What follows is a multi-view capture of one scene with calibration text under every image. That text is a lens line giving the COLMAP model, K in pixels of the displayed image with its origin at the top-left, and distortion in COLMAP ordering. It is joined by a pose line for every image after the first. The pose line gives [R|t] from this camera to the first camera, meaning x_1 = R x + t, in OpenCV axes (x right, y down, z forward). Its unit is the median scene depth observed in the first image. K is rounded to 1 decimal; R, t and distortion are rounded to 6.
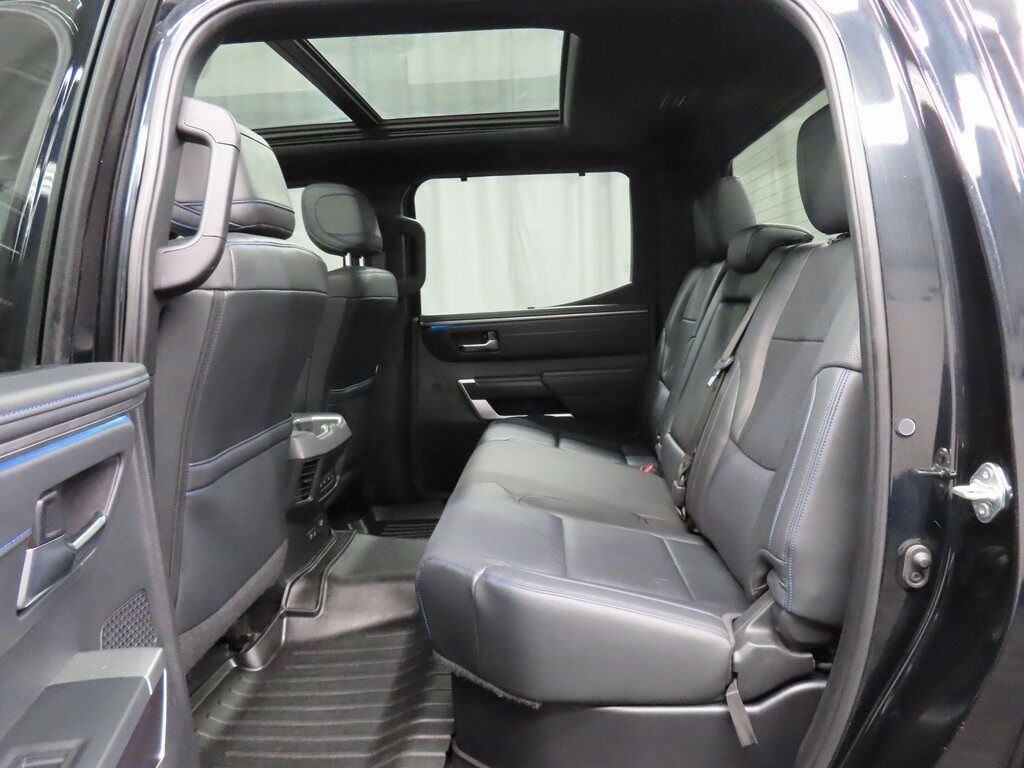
lens RADIAL K [[734.3, 0, 512.0], [0, 734.3, 384.0], [0, 0, 1]] dist [-0.002958, -0.003843]
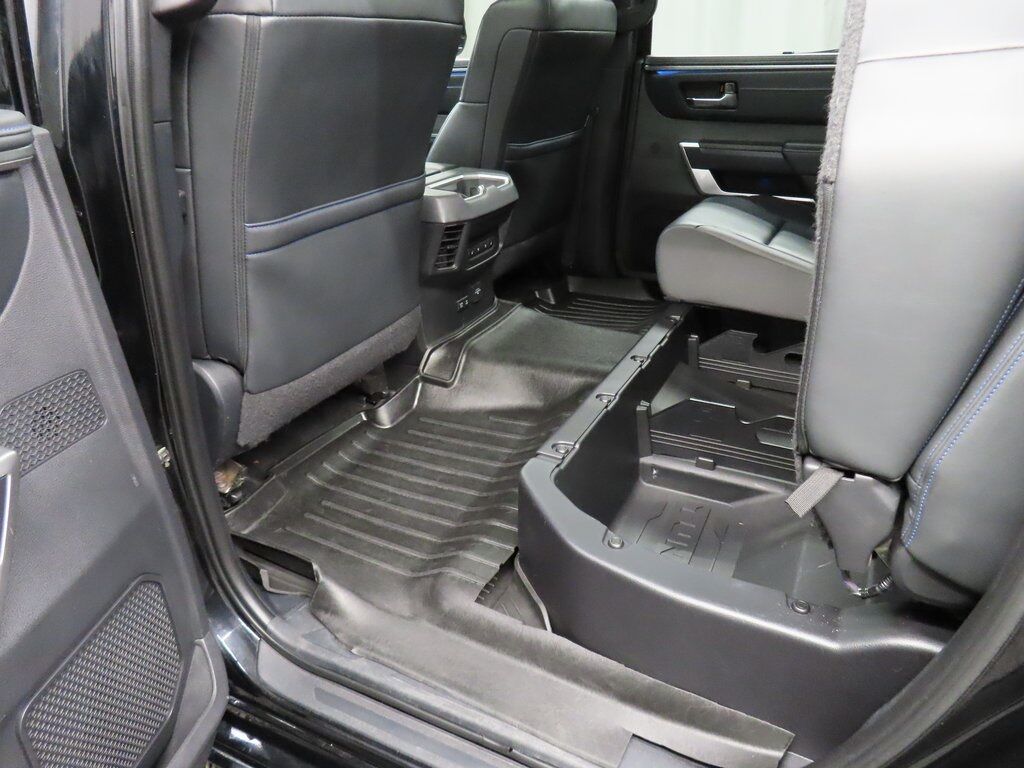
lens RADIAL K [[734.3, 0, 512.0], [0, 734.3, 384.0], [0, 0, 1]] dist [-0.002958, -0.003843]
pose [[0.919762, 0.198302, -0.338693, 0.137787], [-0.076794, 0.937216, 0.340190, -0.026454], [0.384889, -0.286885, 0.877244, 0.170407]]
